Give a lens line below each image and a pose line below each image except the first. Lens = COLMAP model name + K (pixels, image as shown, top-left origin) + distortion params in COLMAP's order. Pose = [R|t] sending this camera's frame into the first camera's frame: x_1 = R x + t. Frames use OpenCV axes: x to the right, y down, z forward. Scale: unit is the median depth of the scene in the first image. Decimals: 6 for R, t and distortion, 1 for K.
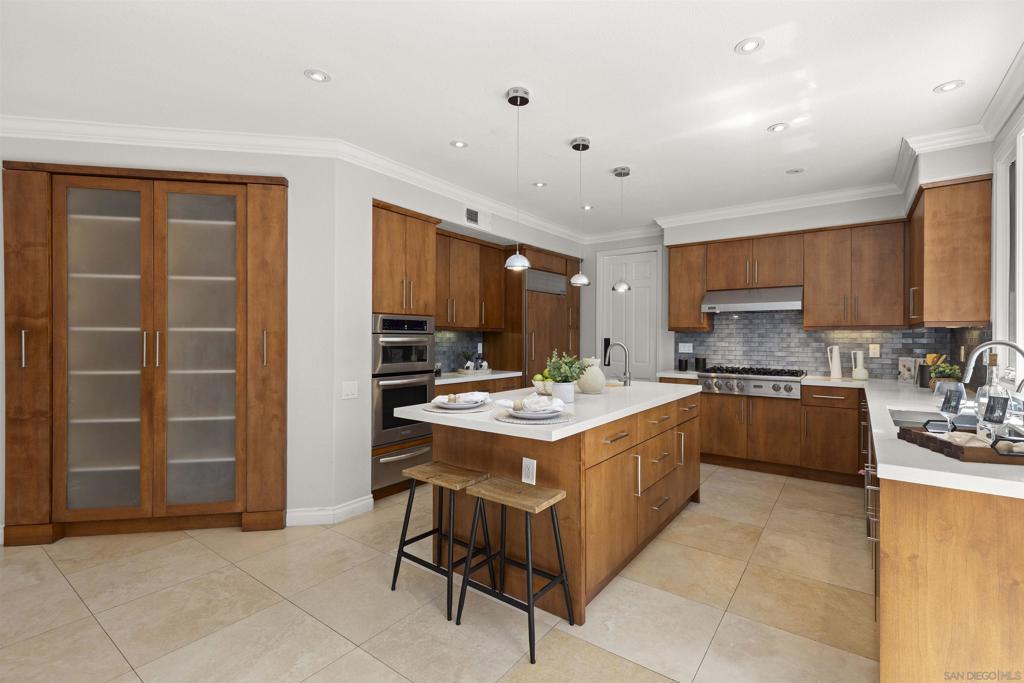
lens RADIAL K [[461.5, 0, 513.9], [0, 461.5, 339.2], [0, 0, 1]] dist [0.010038, -0.001100]
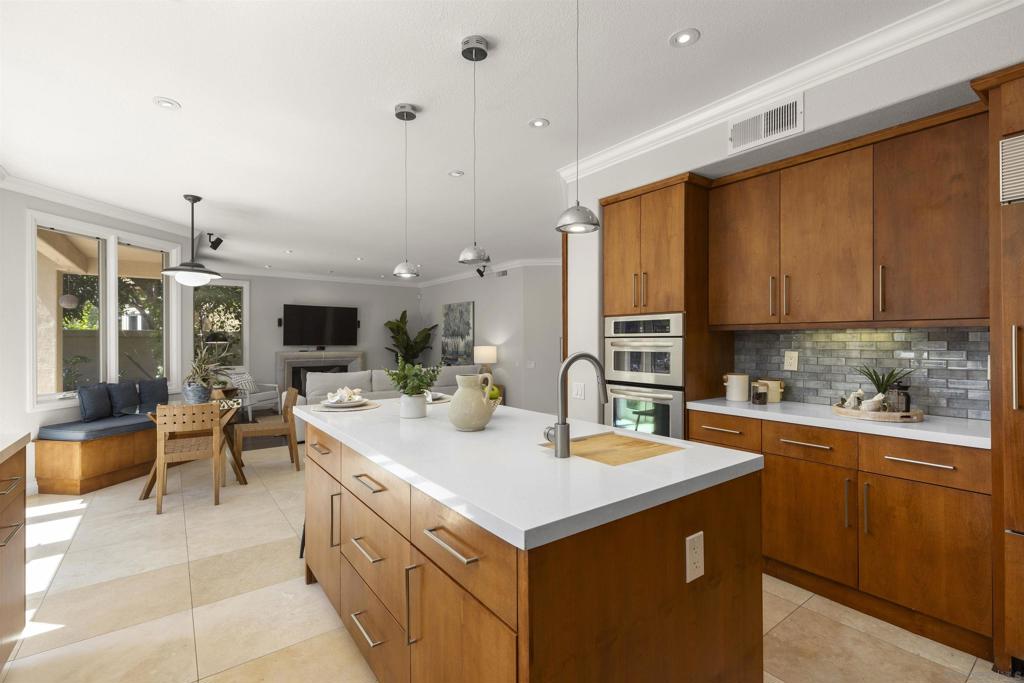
lens RADIAL K [[461.5, 0, 514.2], [0, 461.5, 339.5], [0, 0, 1]] dist [0.010038, -0.001100]
pose [[-0.287168, -0.006172, -0.957860, 0.627319], [-0.002996, 0.999980, -0.005545, -0.002304], [0.957876, 0.001277, -0.287181, 1.022789]]
